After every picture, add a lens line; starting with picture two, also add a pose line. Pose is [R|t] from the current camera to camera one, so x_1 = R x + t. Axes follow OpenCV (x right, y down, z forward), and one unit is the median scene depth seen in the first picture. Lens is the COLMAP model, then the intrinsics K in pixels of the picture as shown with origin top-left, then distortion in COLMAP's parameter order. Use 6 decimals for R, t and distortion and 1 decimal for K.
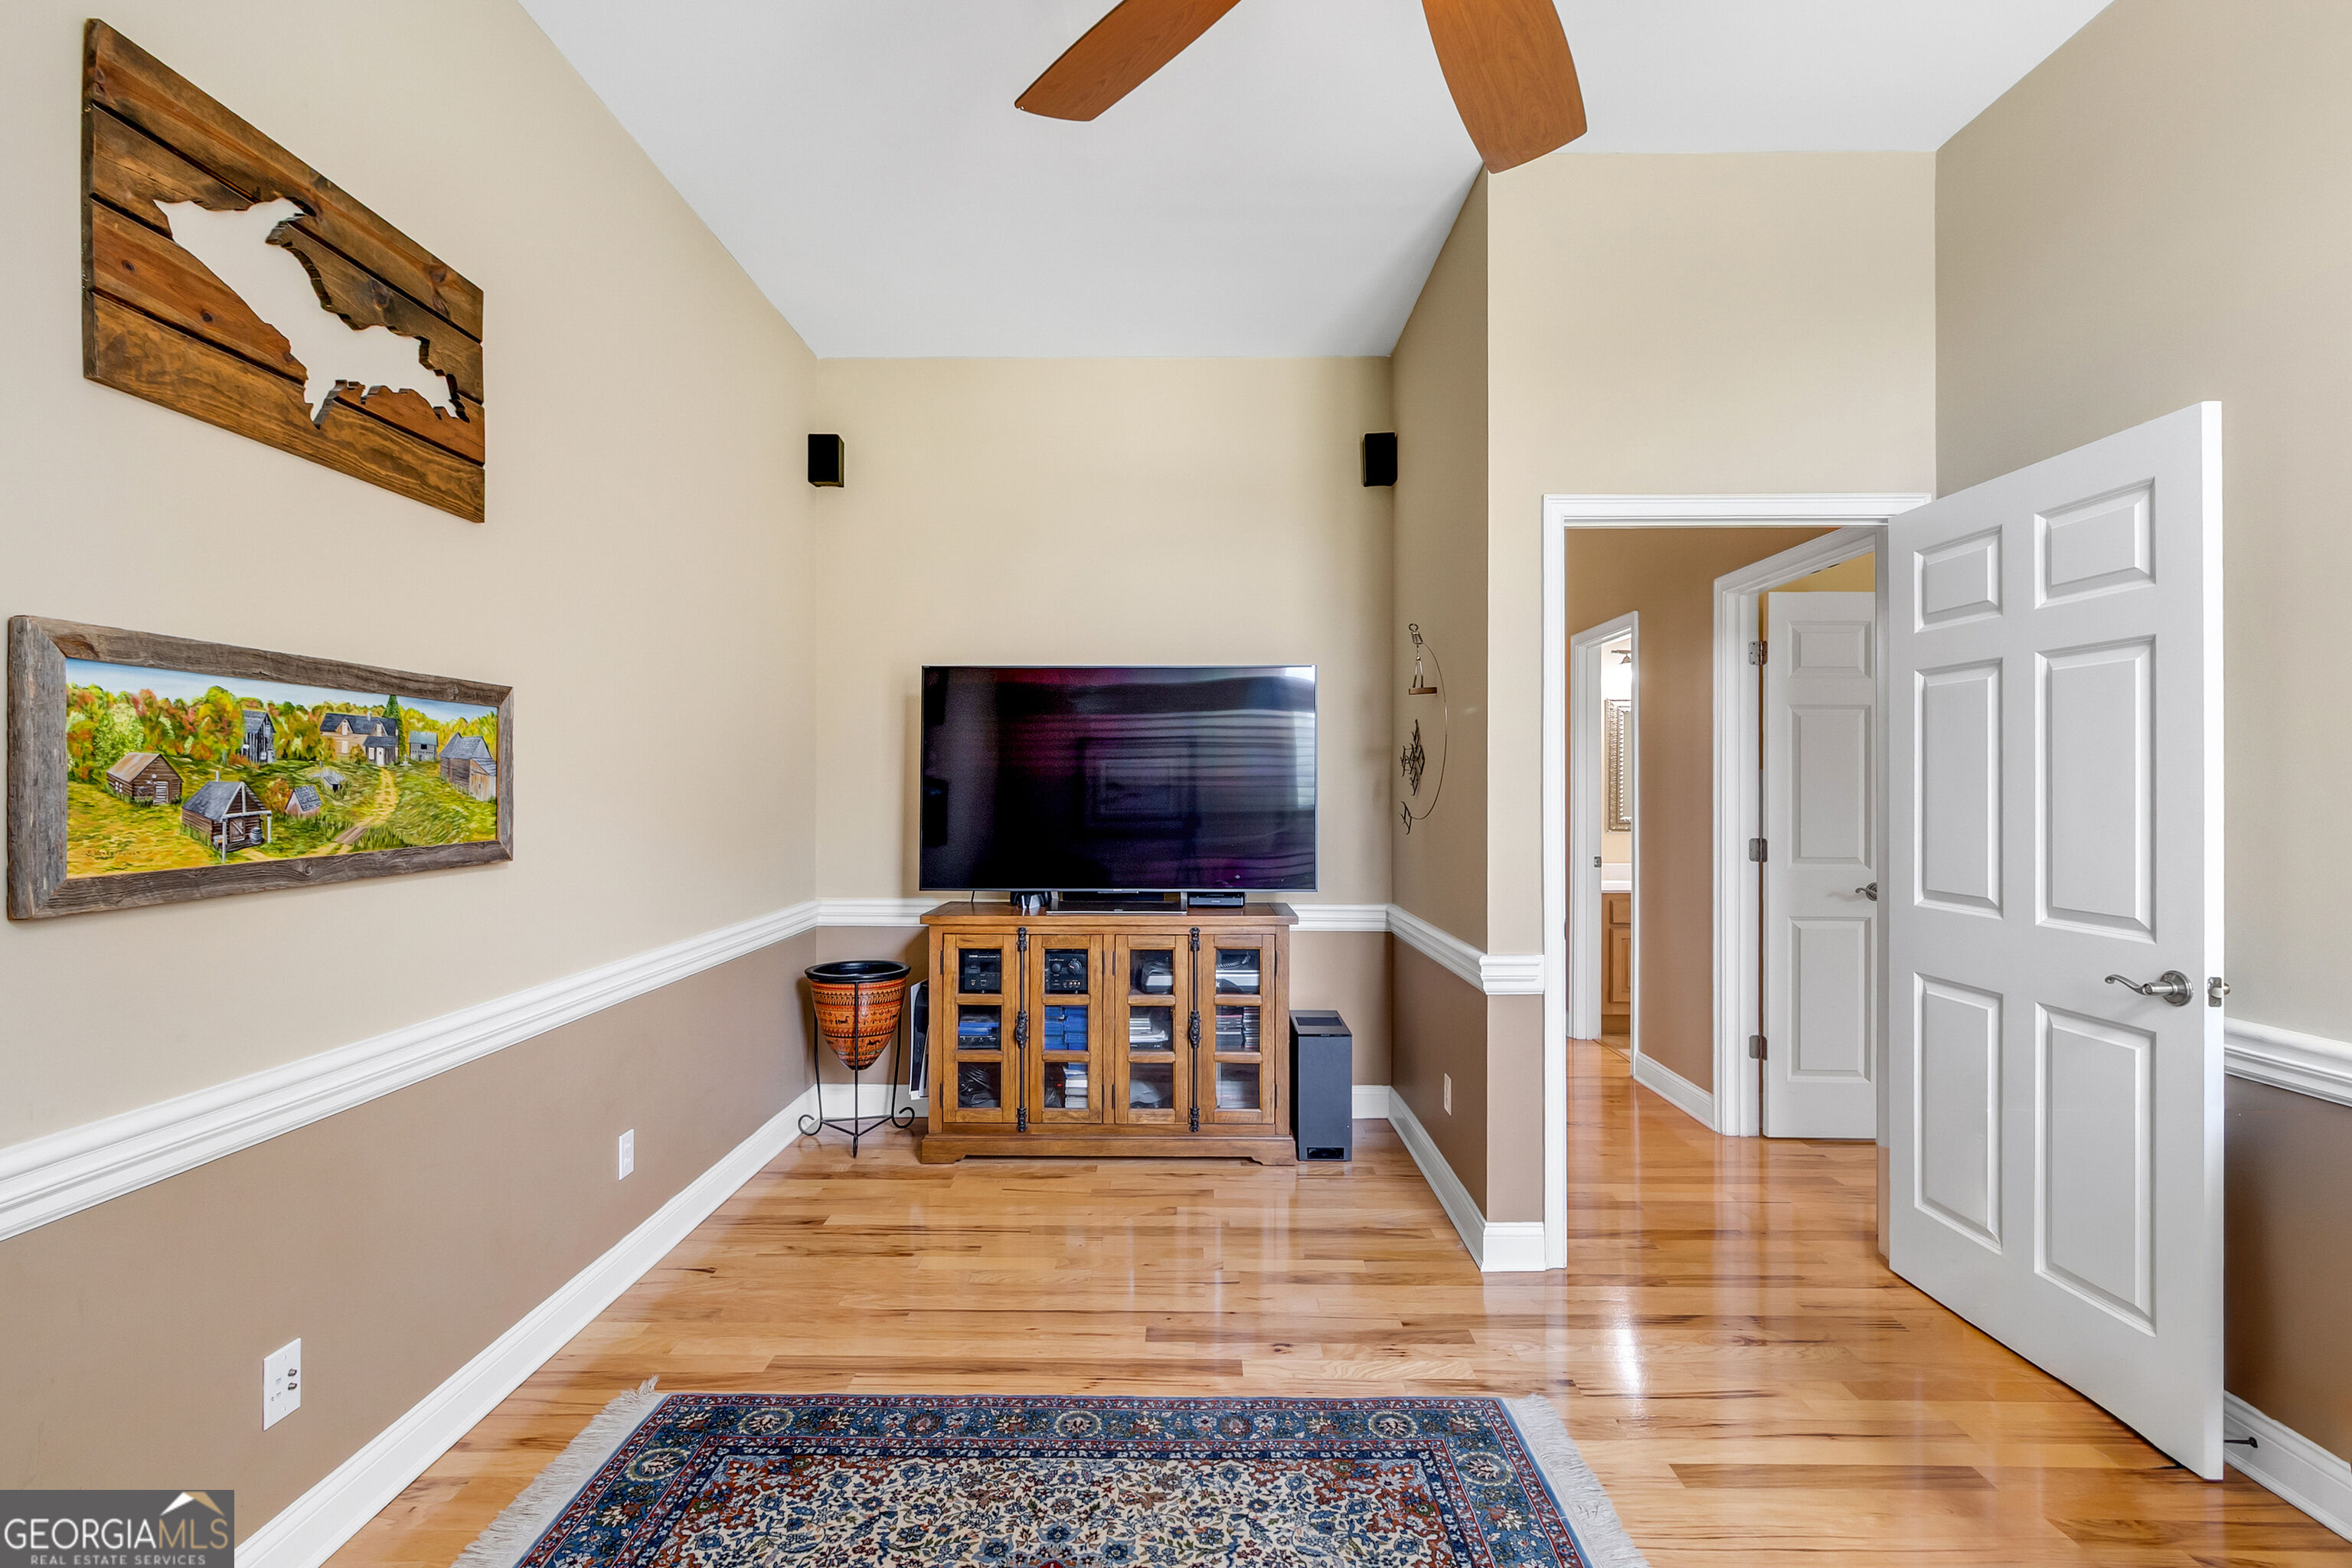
lens RADIAL K [[1110.4, 0, 1176.0], [0, 1110.4, 784.0], [0, 0, 1]] dist [-0.000464, -0.000463]
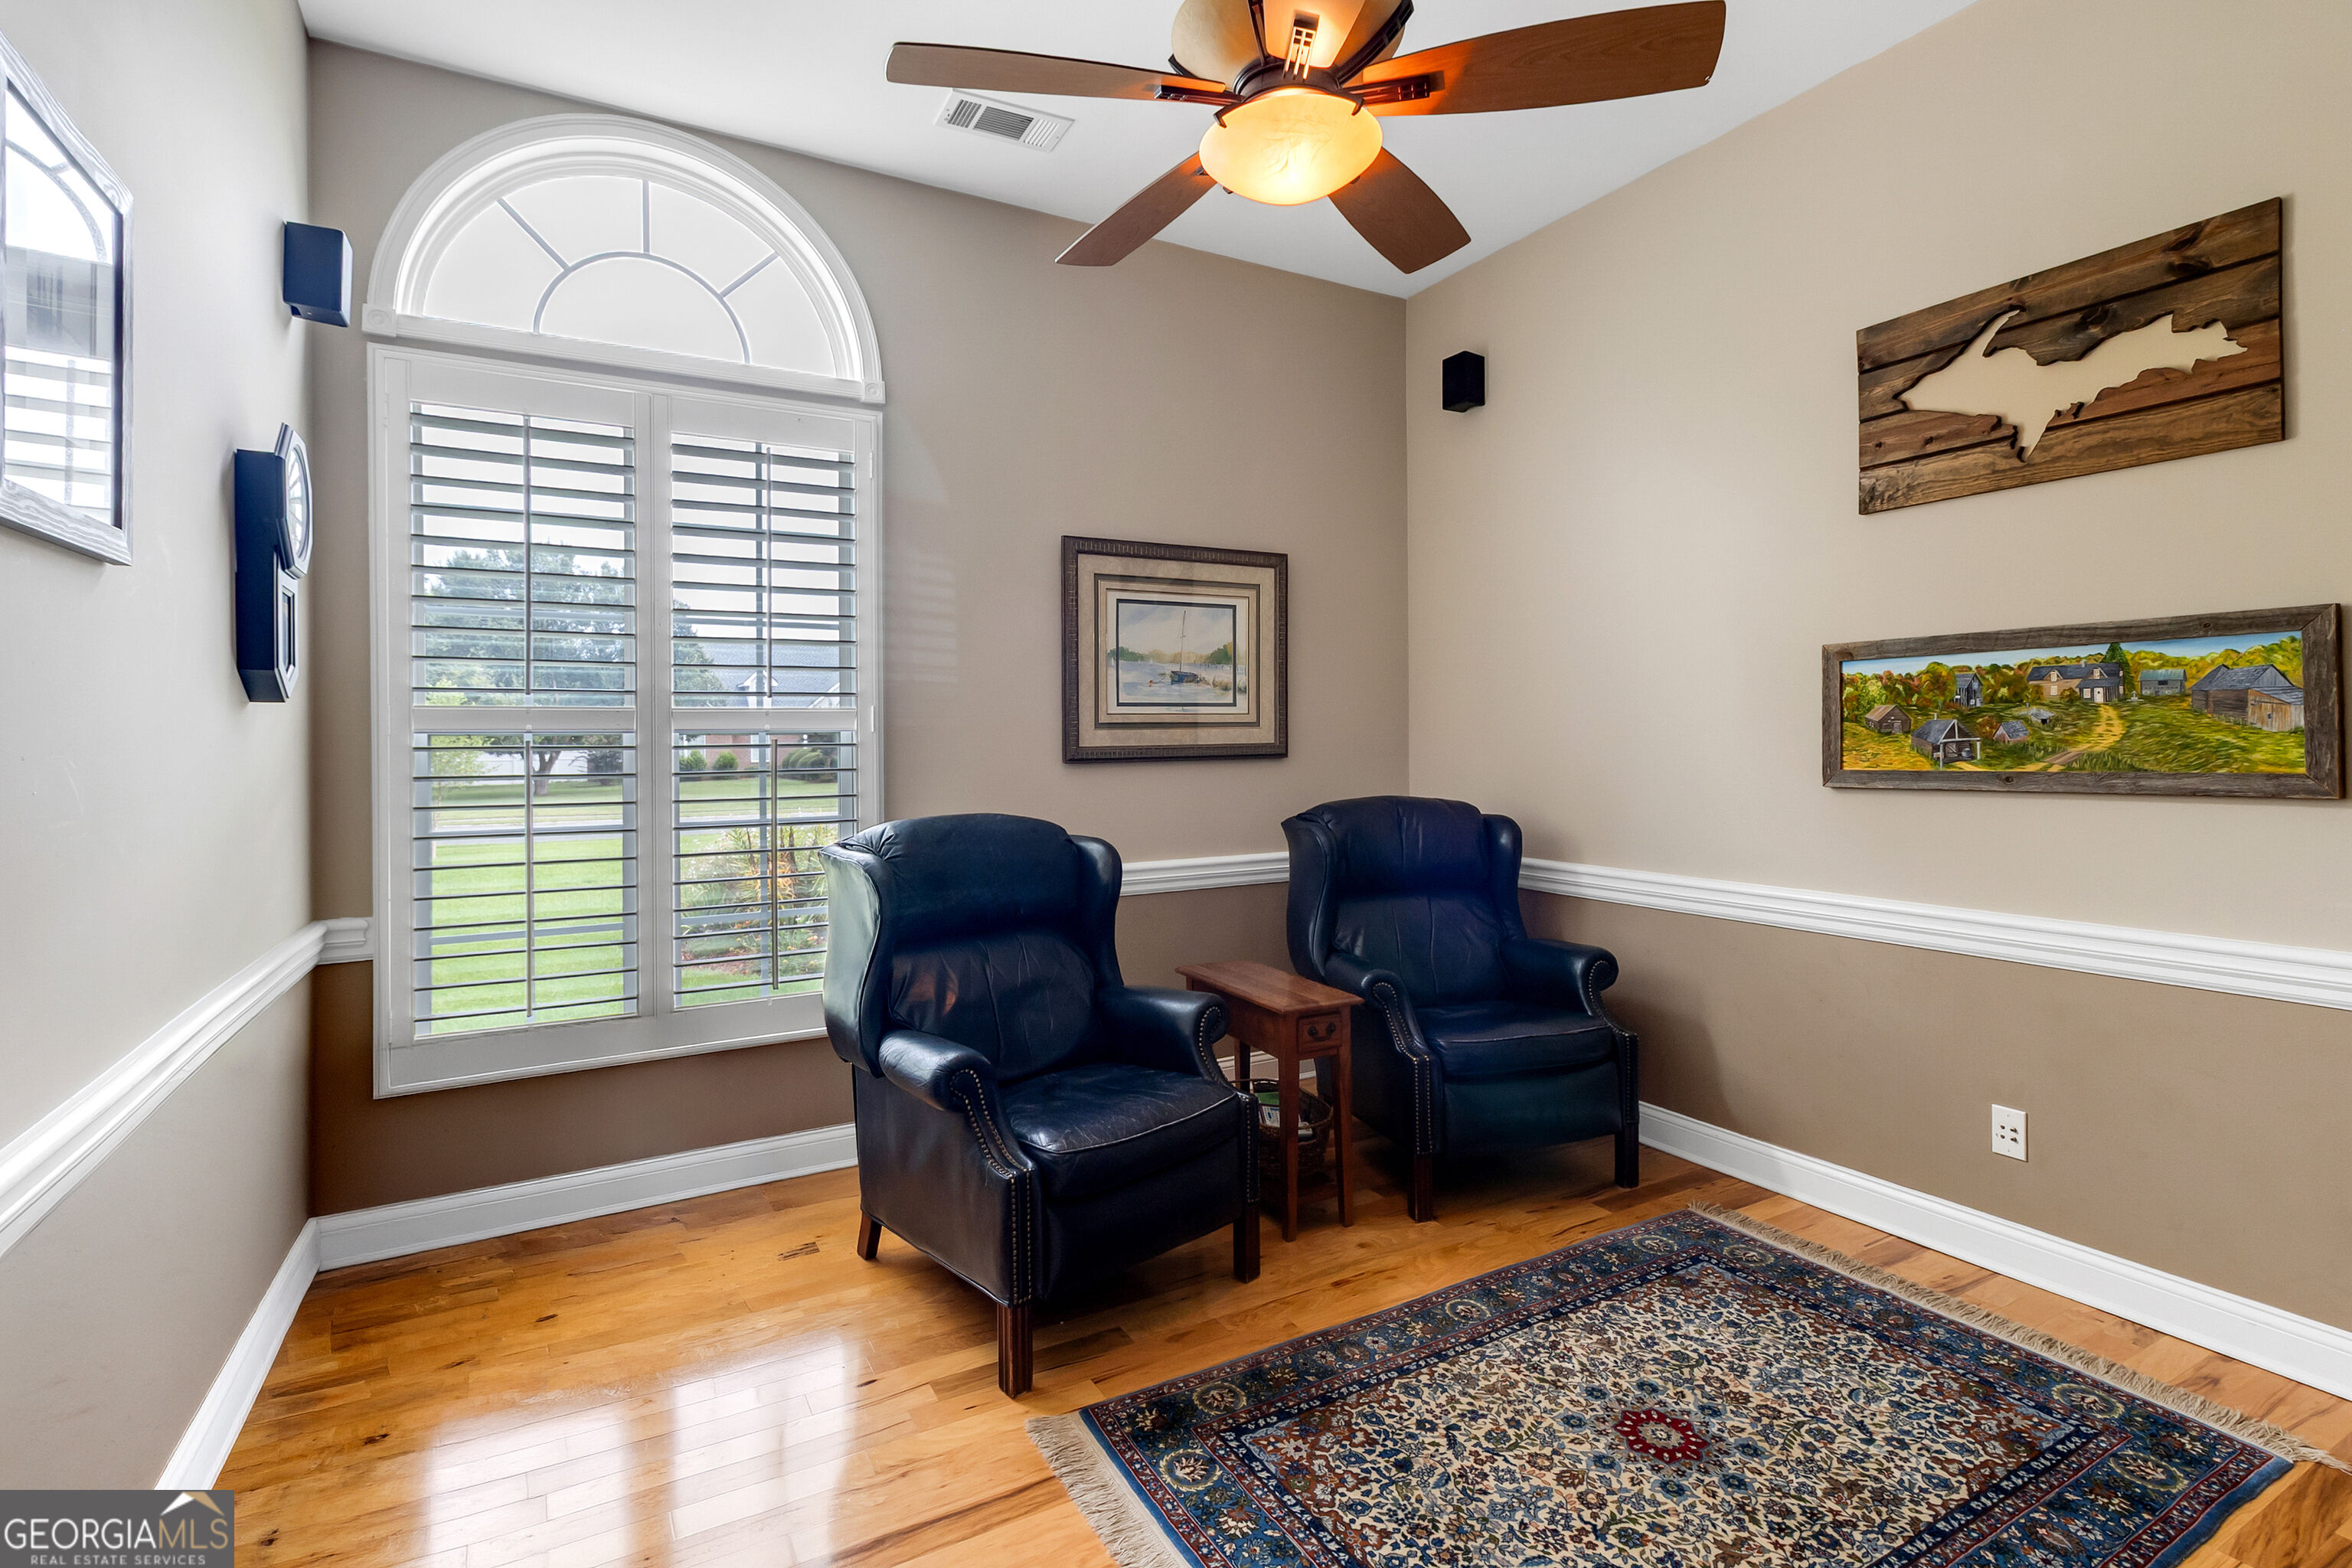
lens RADIAL K [[1110.4, 0, 1176.0], [0, 1110.4, 784.0], [0, 0, 1]] dist [-0.000464, -0.000463]
pose [[-0.869546, 0.021015, -0.493404, 0.809382], [0.005678, 0.999454, 0.032562, 0.028790], [0.493819, 0.025512, -0.869190, 1.630257]]
